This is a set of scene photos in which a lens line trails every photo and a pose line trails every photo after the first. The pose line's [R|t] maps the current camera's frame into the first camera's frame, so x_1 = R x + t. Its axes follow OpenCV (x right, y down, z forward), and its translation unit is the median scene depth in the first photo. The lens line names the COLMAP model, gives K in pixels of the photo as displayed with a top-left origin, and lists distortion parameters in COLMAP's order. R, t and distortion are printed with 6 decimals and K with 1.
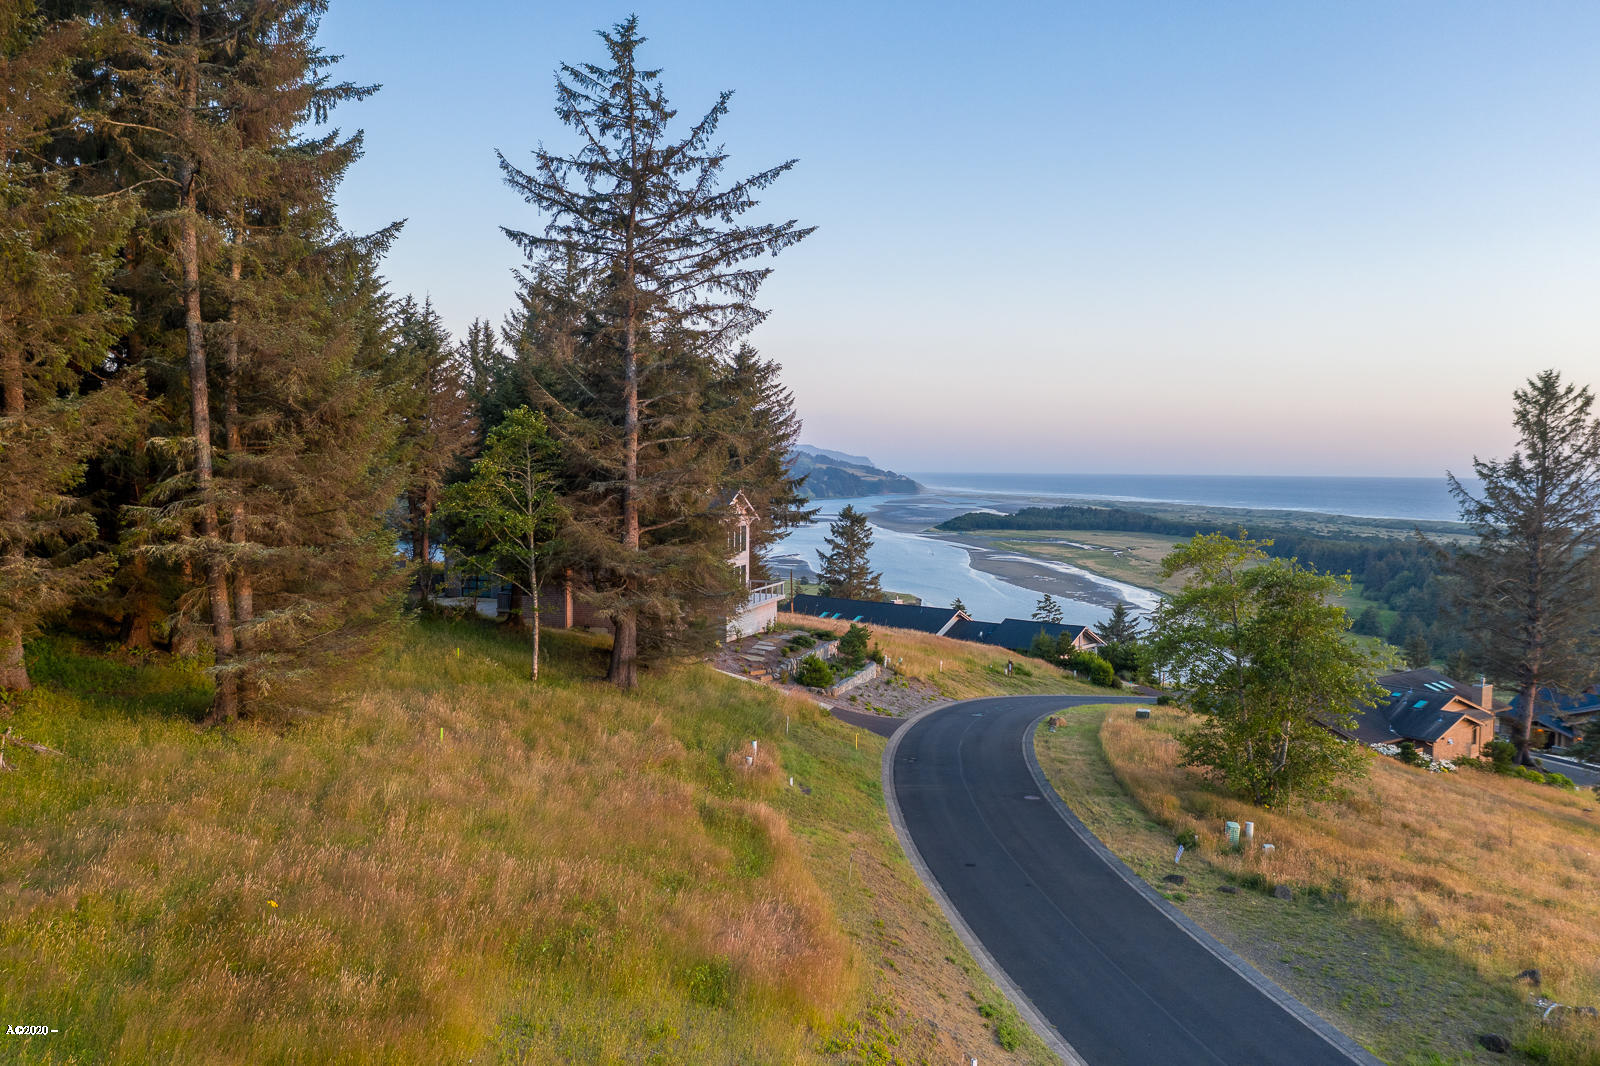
lens RADIAL K [[1262.5, 0, 800.0], [0, 1262.5, 533.0], [0, 0, 1]] dist [-0.013814, 0.005320]
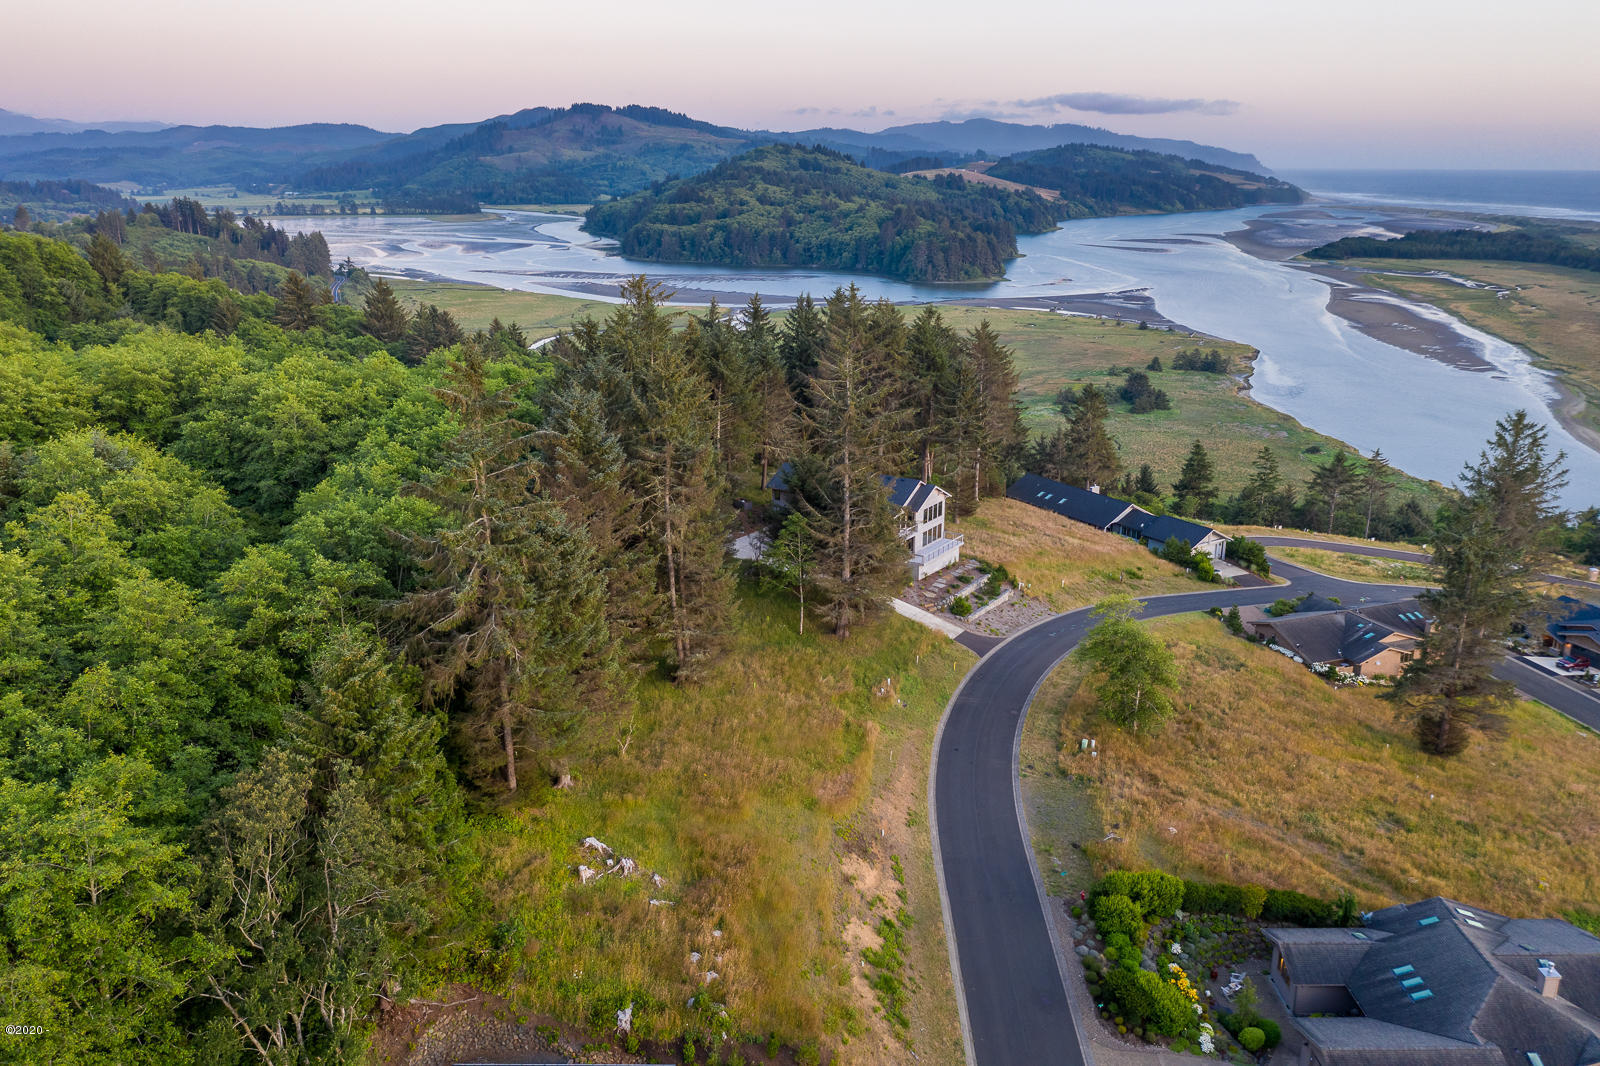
lens RADIAL K [[1262.5, 0, 800.0], [0, 1262.5, 533.0], [0, 0, 1]] dist [-0.013814, 0.005320]
pose [[0.960279, 0.070295, -0.270043, 0.206644], [-0.005297, 0.972167, 0.234227, -0.317075], [0.278992, -0.223493, 0.933924, -0.570330]]
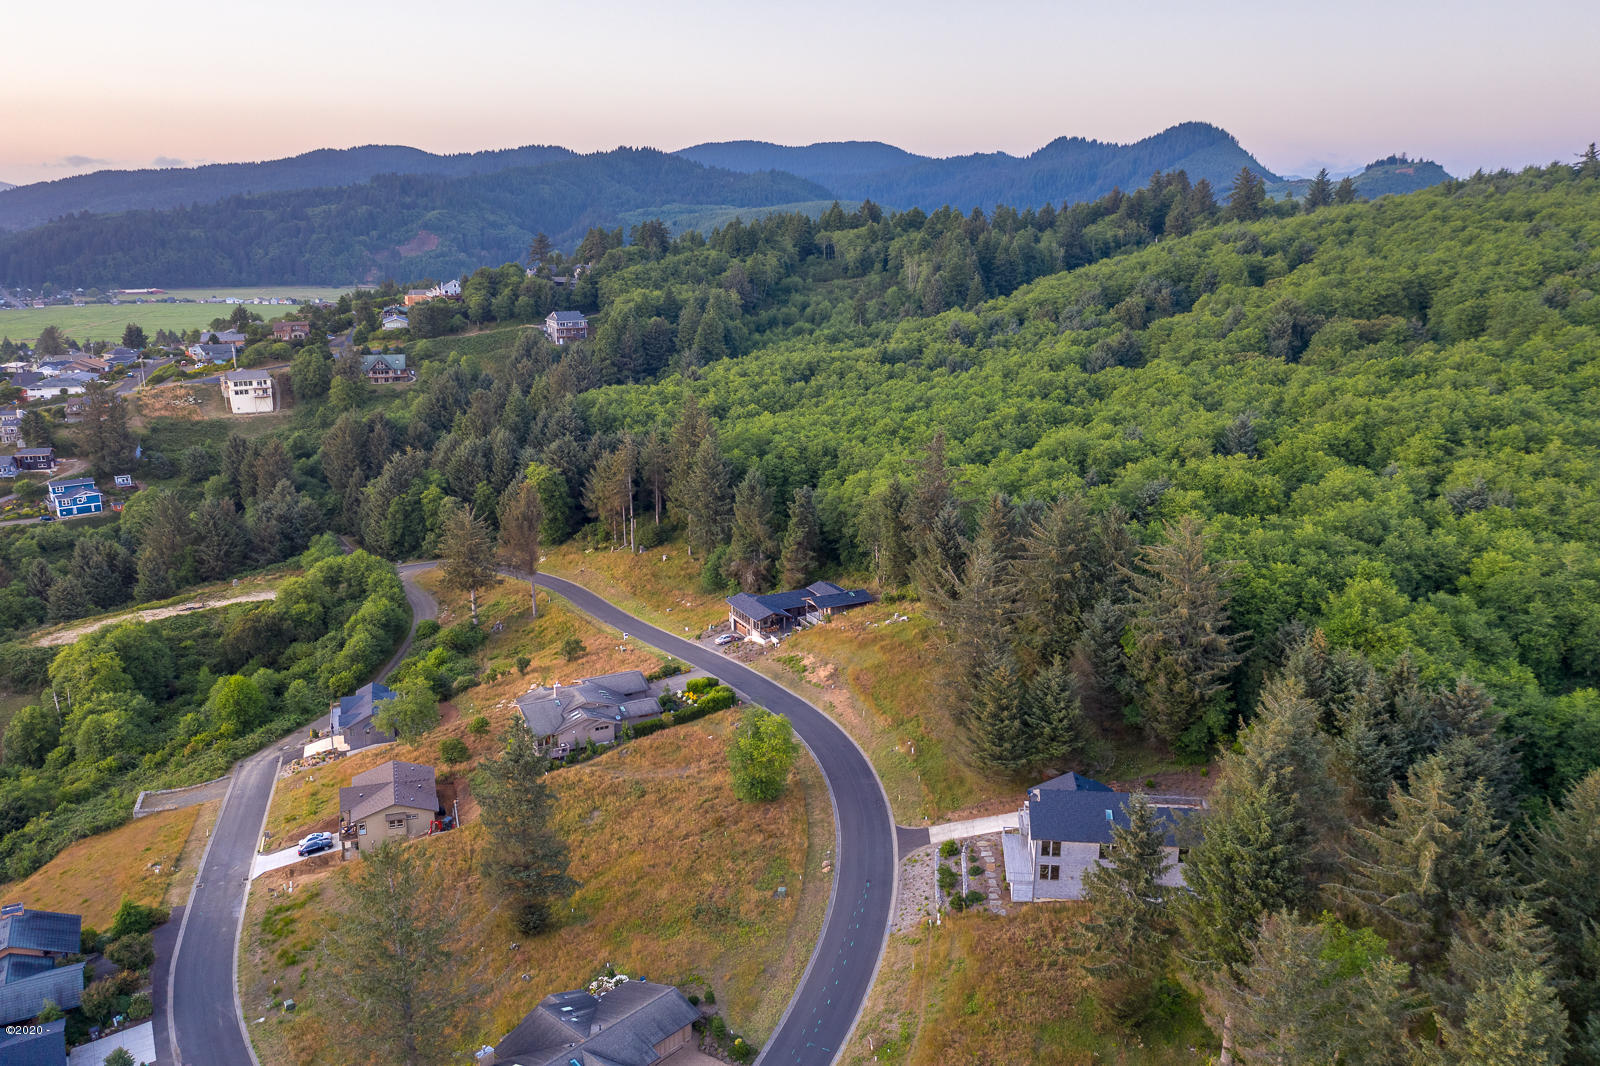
lens RADIAL K [[1262.5, 0, 800.0], [0, 1262.5, 533.0], [0, 0, 1]] dist [-0.013814, 0.005320]
pose [[-0.980904, 0.039846, -0.190366, 0.442483], [-0.019986, 0.952957, 0.302446, -0.703927], [0.193462, 0.300475, -0.933963, 1.968116]]
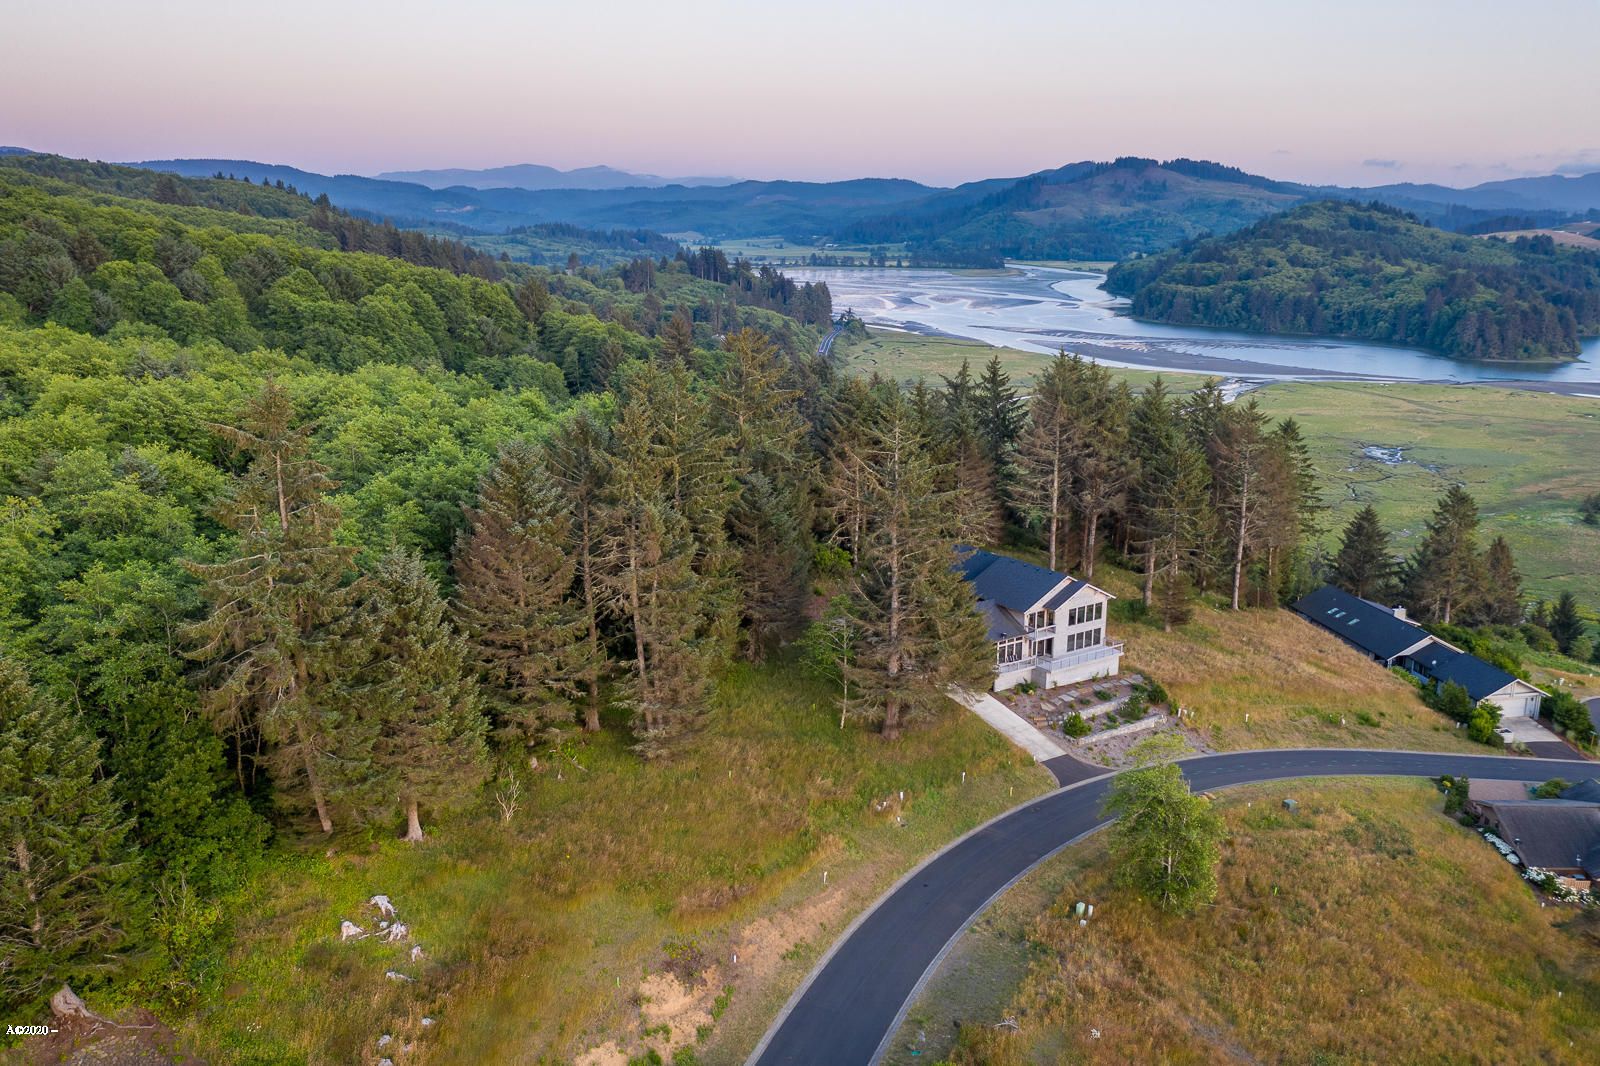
lens RADIAL K [[1330.8, 0, 825.7], [0, 1330.8, 533.3], [0, 0, 1]] dist [-0.019440, 0.004888]
pose [[0.784866, 0.140287, -0.603577, 0.550565], [-0.030075, 0.981512, 0.189020, -0.322145], [0.618936, -0.130203, 0.774574, -0.337697]]
